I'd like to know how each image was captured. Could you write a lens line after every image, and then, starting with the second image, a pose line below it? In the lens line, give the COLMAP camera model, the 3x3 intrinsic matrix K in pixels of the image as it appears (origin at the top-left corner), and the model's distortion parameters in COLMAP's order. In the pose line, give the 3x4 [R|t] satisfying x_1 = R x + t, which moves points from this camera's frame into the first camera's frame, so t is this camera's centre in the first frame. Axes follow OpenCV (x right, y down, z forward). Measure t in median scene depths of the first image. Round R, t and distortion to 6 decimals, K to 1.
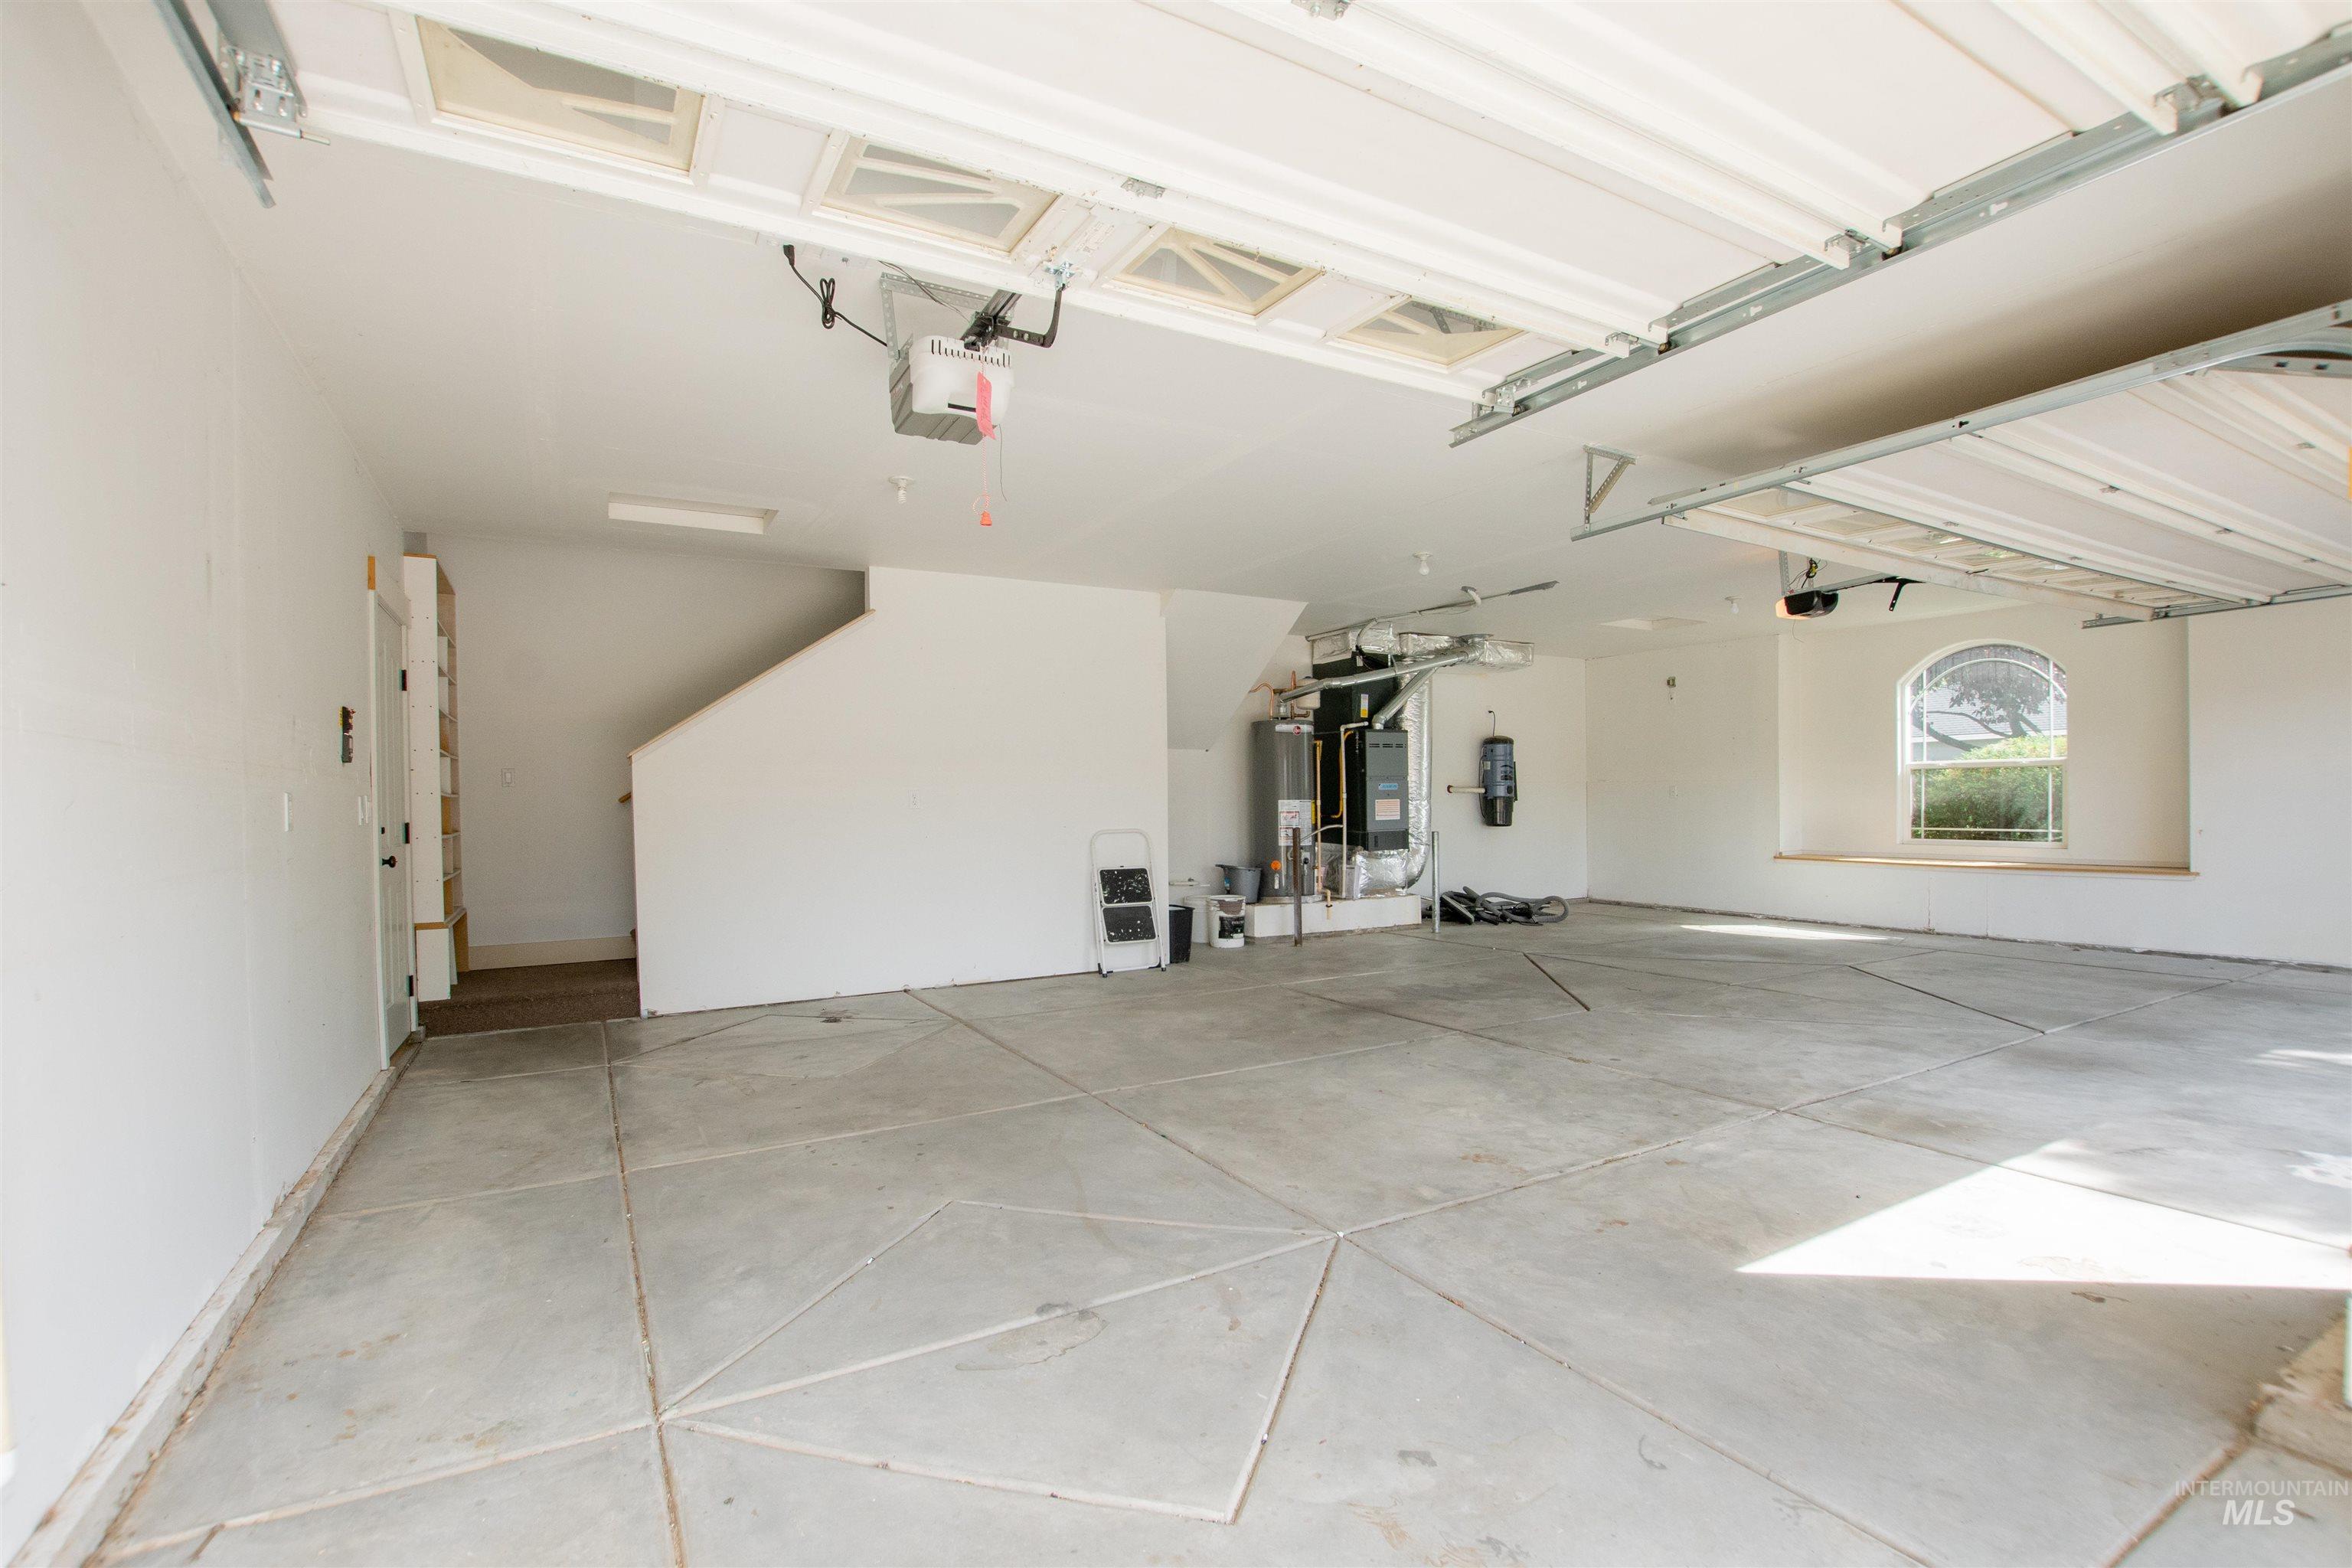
lens RADIAL K [[1051.4, 0, 1179.7], [0, 1051.4, 805.9], [0, 0, 1]] dist [0.010413, -0.007602]
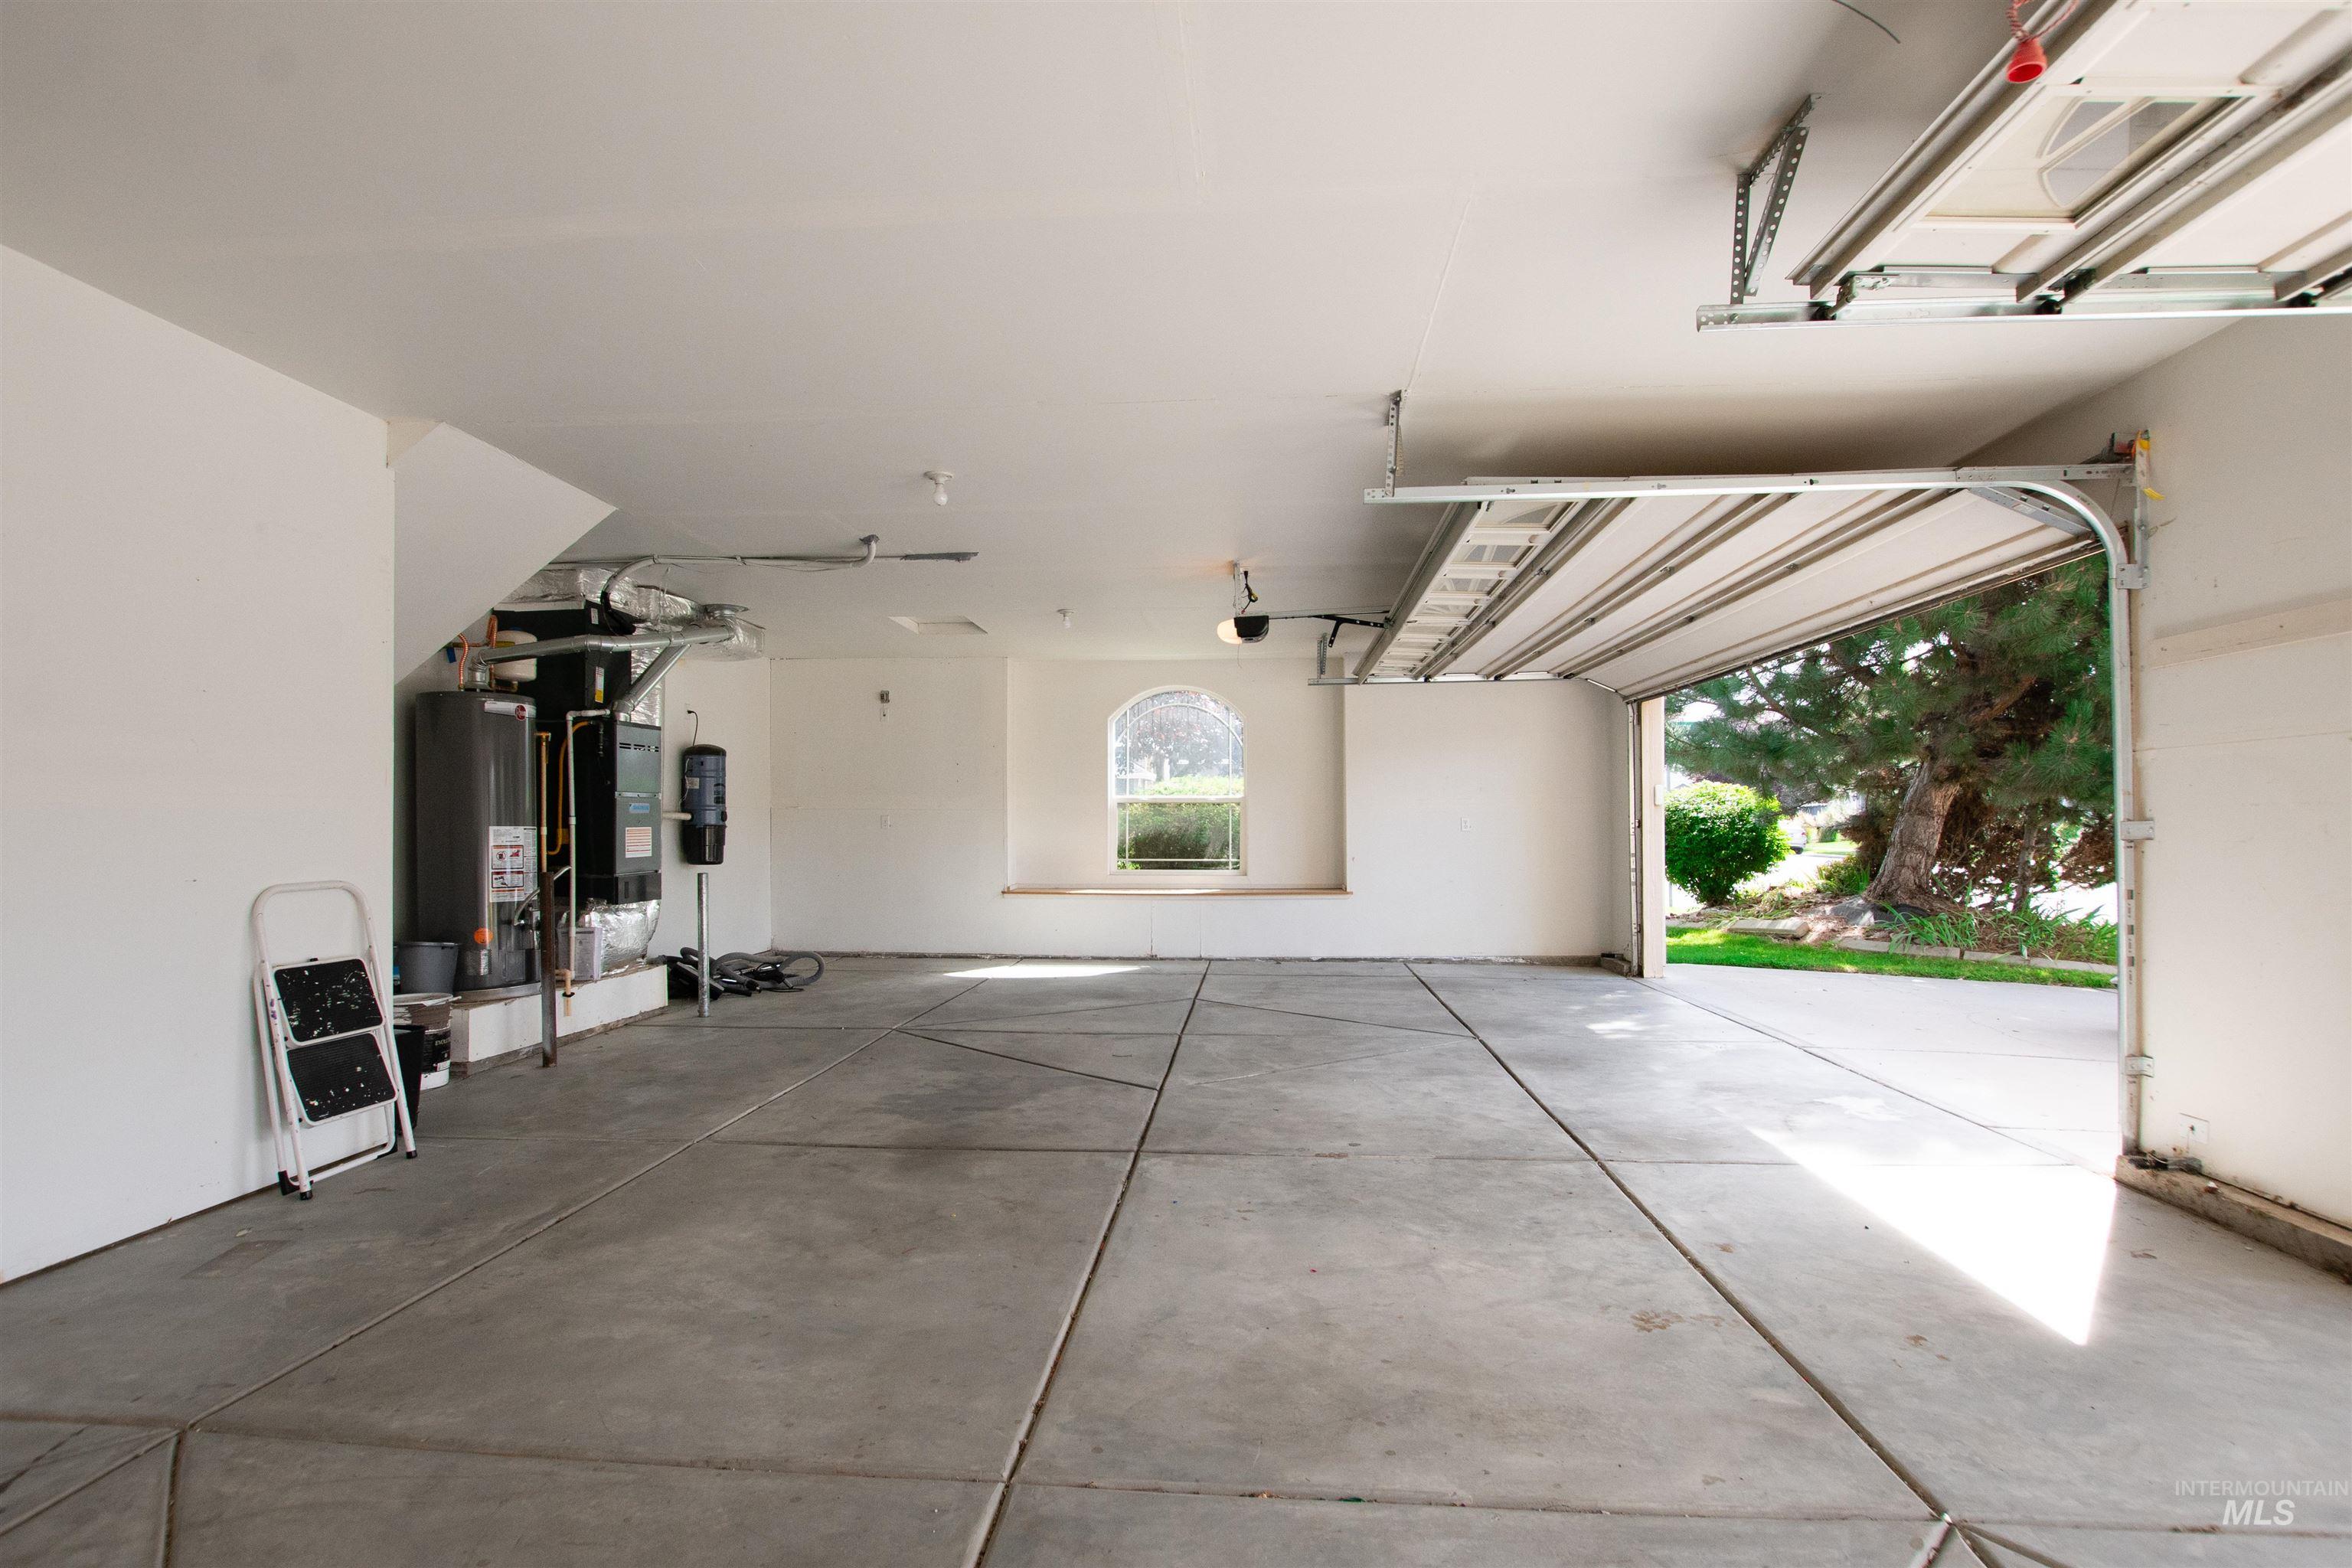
lens RADIAL K [[1145.8, 0, 1170.7], [0, 1145.8, 813.2], [0, 0, 1]] dist [-0.026065, 0.000314]
pose [[0.576683, 0.019691, 0.816731, -0.218003], [-0.000615, 0.999720, -0.023669, 0.002246], [-0.816968, 0.013147, 0.576534, 0.327204]]
